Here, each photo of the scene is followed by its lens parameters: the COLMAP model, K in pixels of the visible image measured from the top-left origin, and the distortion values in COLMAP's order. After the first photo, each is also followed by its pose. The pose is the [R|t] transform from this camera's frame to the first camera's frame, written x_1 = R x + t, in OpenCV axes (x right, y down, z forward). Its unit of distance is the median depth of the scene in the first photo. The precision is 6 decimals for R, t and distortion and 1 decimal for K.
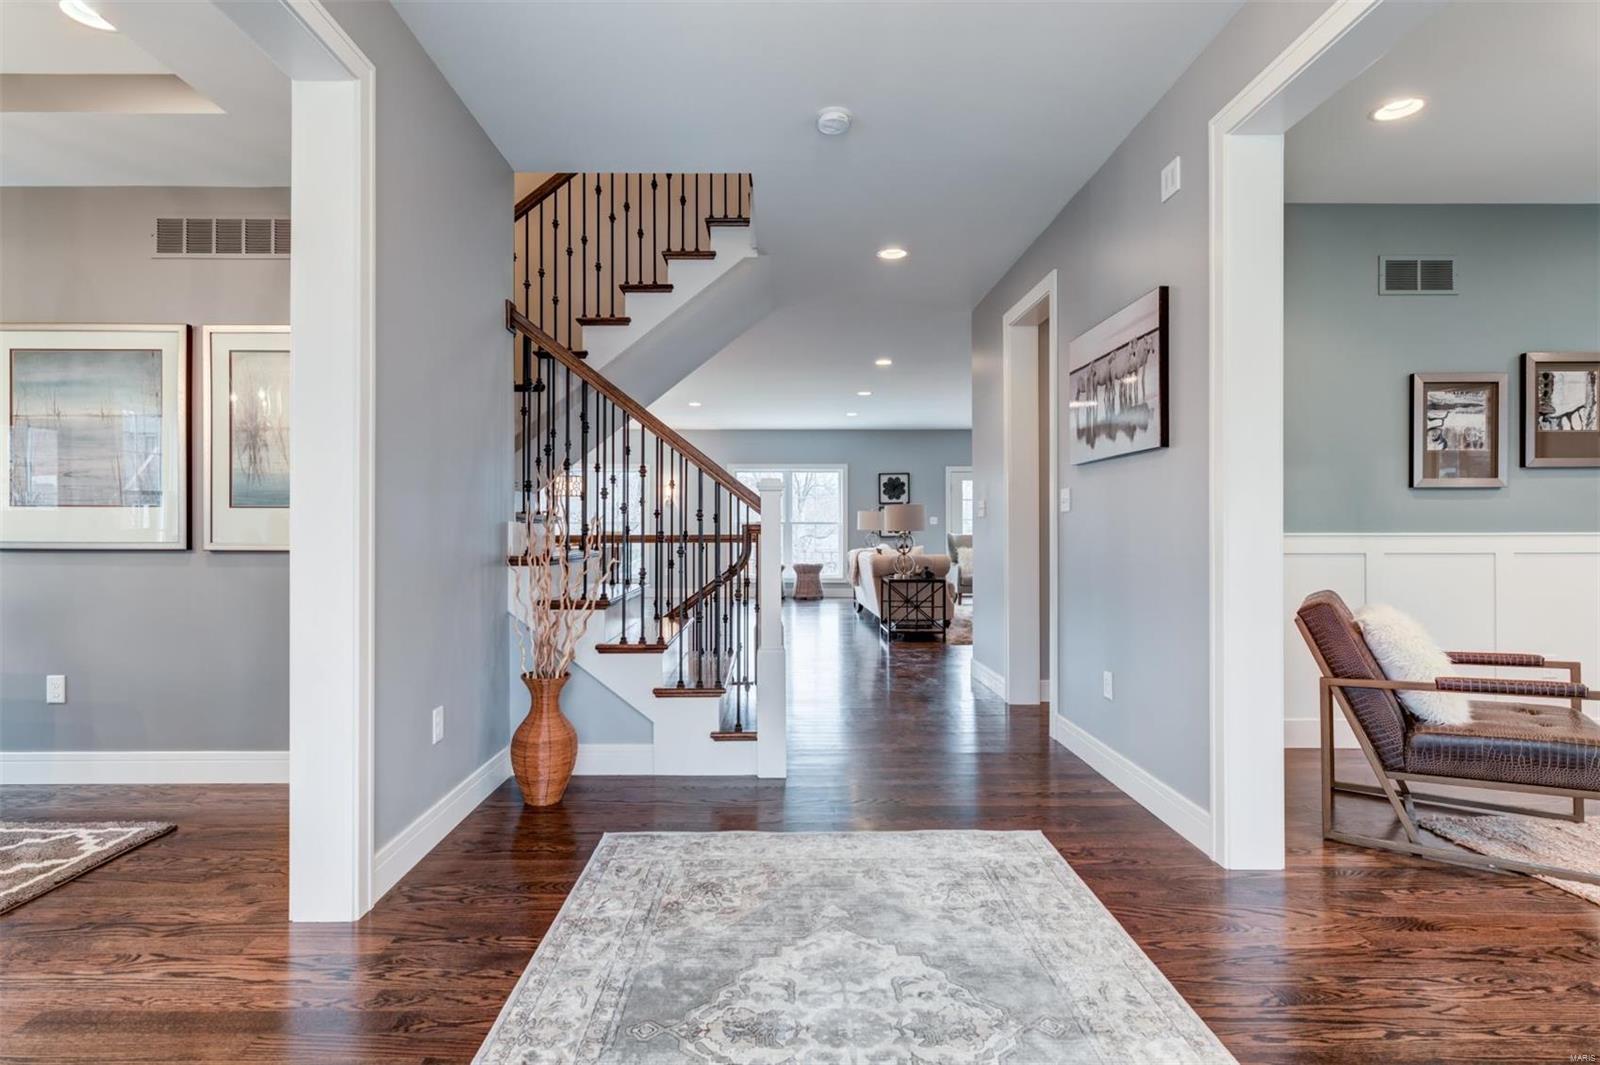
lens RADIAL K [[797.5, 0, 800.7], [0, 797.5, 525.6], [0, 0, 1]] dist [-0.000810, -0.000239]
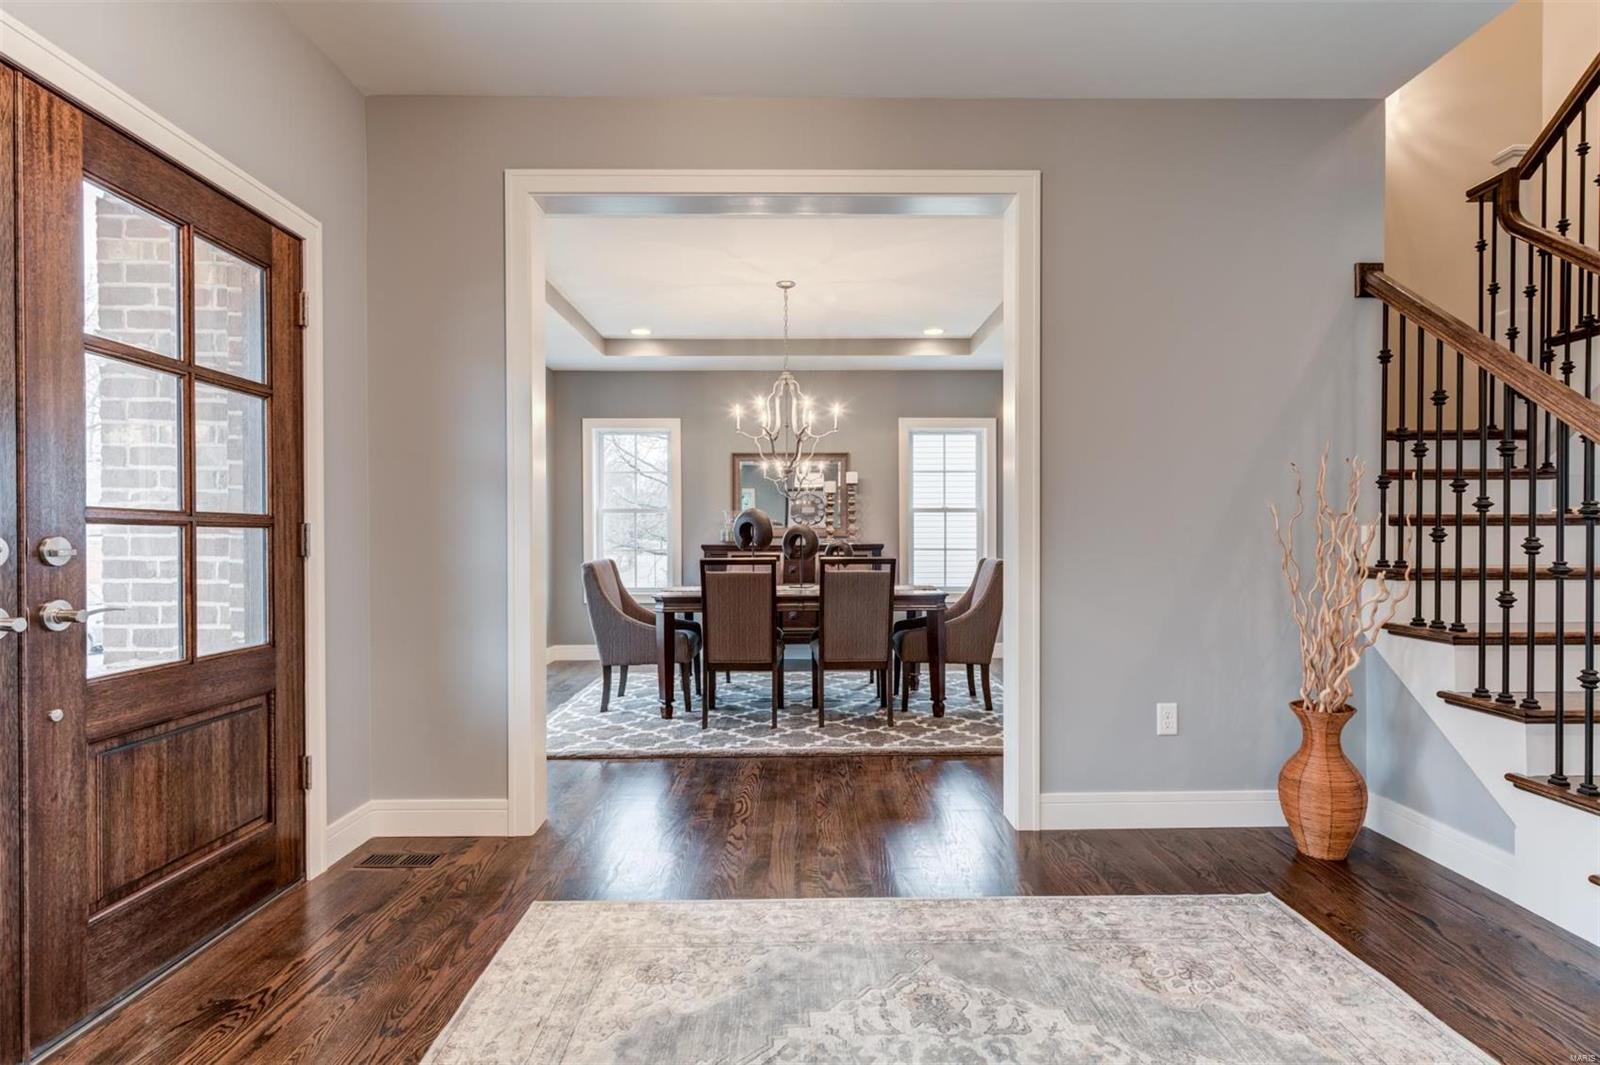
lens RADIAL K [[806.4, 0, 804.9], [0, 806.4, 565.4], [0, 0, 1]] dist [-0.001712, -0.000545]
pose [[-0.019915, 0.031211, -0.999314, 0.680653], [0.010767, 0.999461, 0.031001, 0.005119], [0.999744, -0.010142, -0.020241, 0.585280]]
